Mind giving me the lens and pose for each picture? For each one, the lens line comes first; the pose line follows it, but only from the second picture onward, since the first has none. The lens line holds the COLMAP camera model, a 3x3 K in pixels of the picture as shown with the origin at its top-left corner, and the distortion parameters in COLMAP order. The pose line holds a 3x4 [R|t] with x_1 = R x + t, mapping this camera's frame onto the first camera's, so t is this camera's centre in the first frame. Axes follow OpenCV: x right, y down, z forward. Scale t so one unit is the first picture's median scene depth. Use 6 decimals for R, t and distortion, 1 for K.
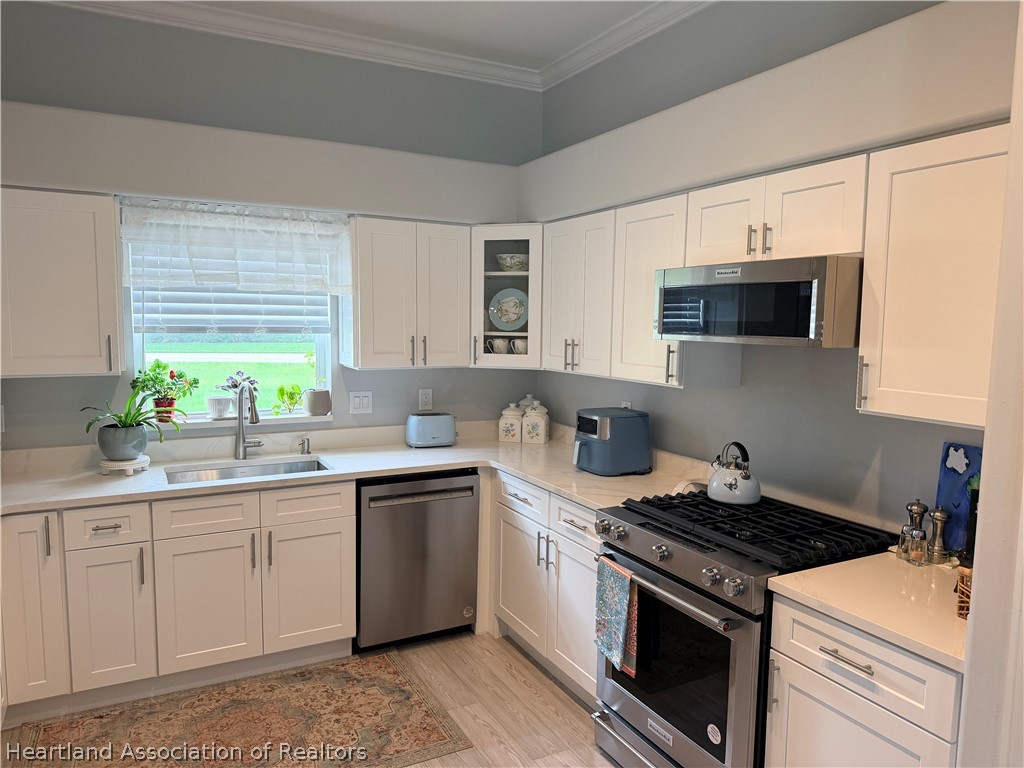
lens RADIAL K [[717.5, 0, 507.9], [0, 717.5, 386.2], [0, 0, 1]] dist [0.139729, -0.219858]
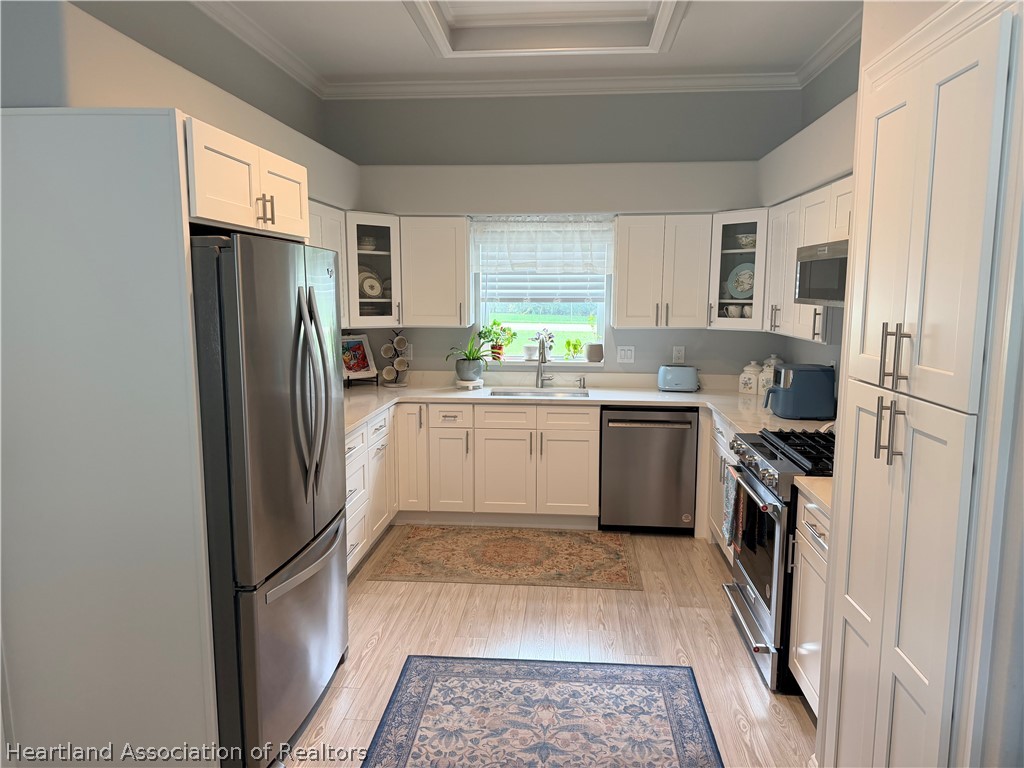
lens RADIAL K [[717.5, 0, 507.9], [0, 717.5, 386.2], [0, 0, 1]] dist [0.139729, -0.219858]
pose [[0.835040, 0.063402, -0.546523, 0.387162], [-0.045305, 0.997888, 0.046542, 0.033007], [0.548320, -0.014104, 0.836149, -0.259525]]
